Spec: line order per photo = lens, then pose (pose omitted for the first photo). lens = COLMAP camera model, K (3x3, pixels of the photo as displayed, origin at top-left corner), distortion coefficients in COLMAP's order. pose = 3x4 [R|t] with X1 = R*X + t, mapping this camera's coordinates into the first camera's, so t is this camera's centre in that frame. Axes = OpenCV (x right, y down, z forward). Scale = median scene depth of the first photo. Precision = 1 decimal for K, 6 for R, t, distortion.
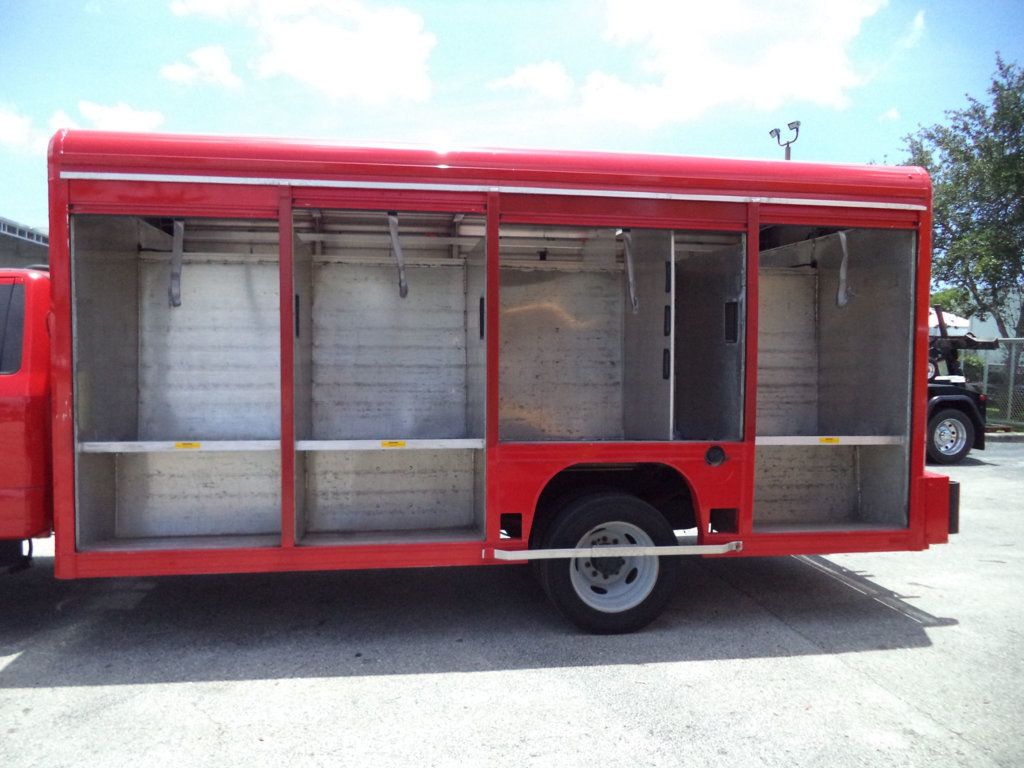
lens RADIAL K [[843.8, 0, 511.8], [0, 843.8, 373.8], [0, 0, 1]] dist [-0.027751, -0.002203]
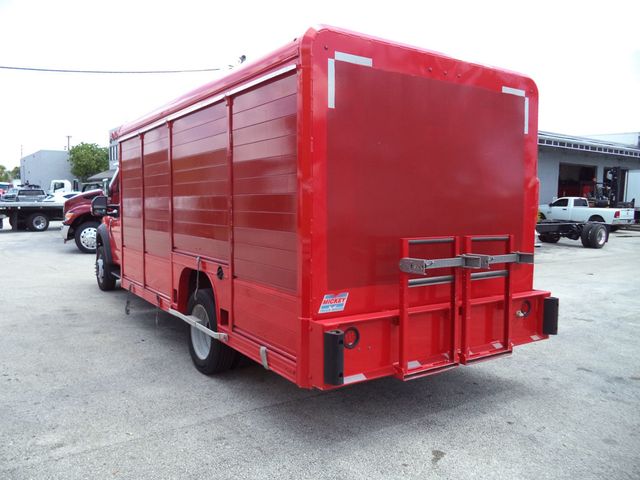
lens RADIAL K [[527.4, 0, 319.4], [0, 527.4, 229.6], [0, 0, 1]] dist [-0.027751, -0.002203]
pose [[0.423644, 0.044591, -0.904730, 1.167576], [-0.036239, 0.998822, 0.032260, -0.018164], [0.905103, 0.019119, 0.424761, 0.765757]]
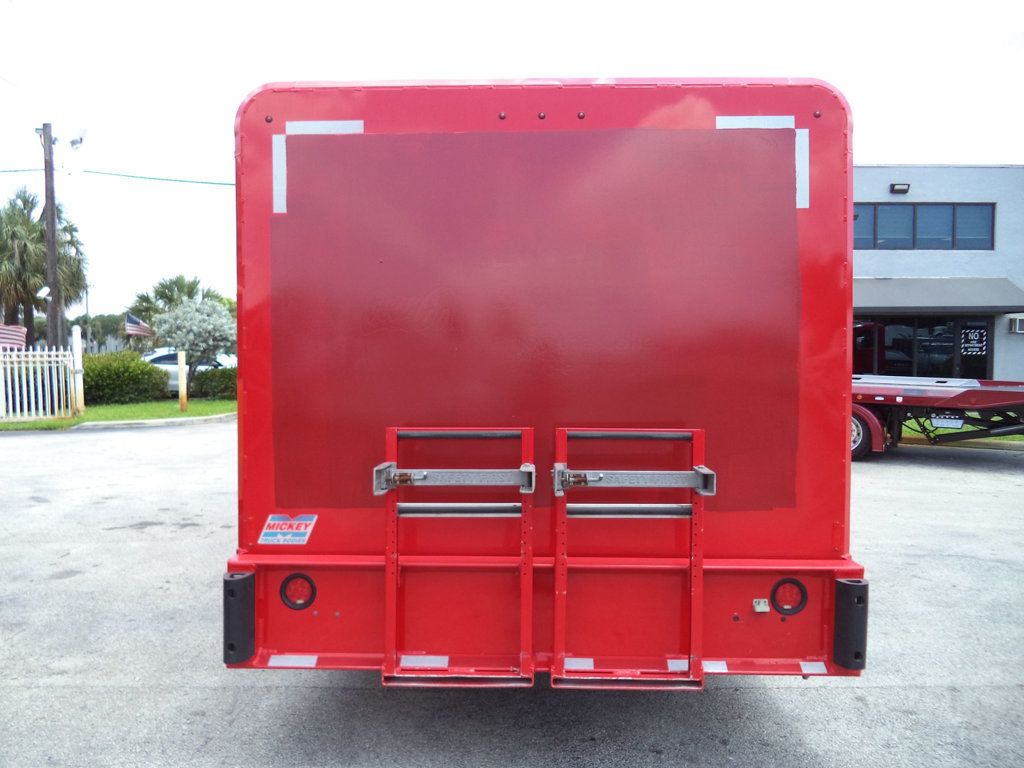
lens RADIAL K [[843.8, 0, 520.6], [0, 843.8, 362.2], [0, 0, 1]] dist [-0.027751, -0.002203]
pose [[-0.185953, -0.000578, -0.982559, 1.179946], [-0.030777, 0.999513, 0.005236, -0.044686], [0.982077, 0.031214, -0.185880, 1.419486]]
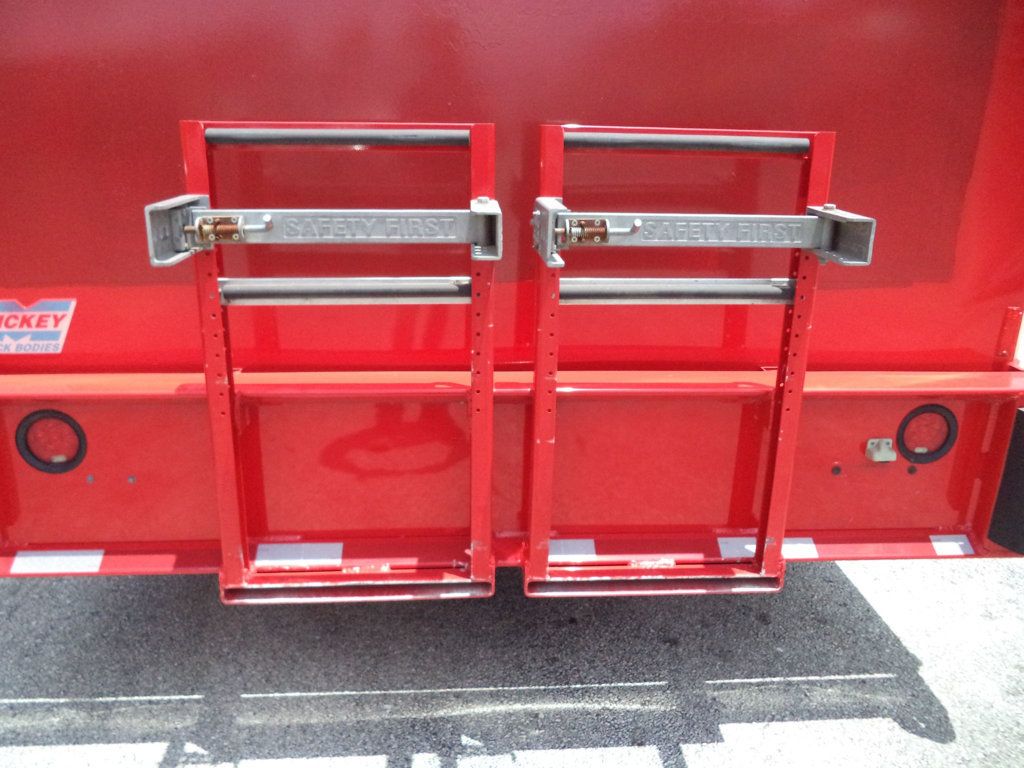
lens RADIAL K [[843.8, 0, 527.9], [0, 843.8, 384.5], [0, 0, 1]] dist [-0.027751, -0.002203]
pose [[-0.082688, 0.314475, -0.945658, 0.856864], [-0.048770, 0.946493, 0.319017, 0.001725], [0.995381, 0.072498, -0.062927, 1.347025]]
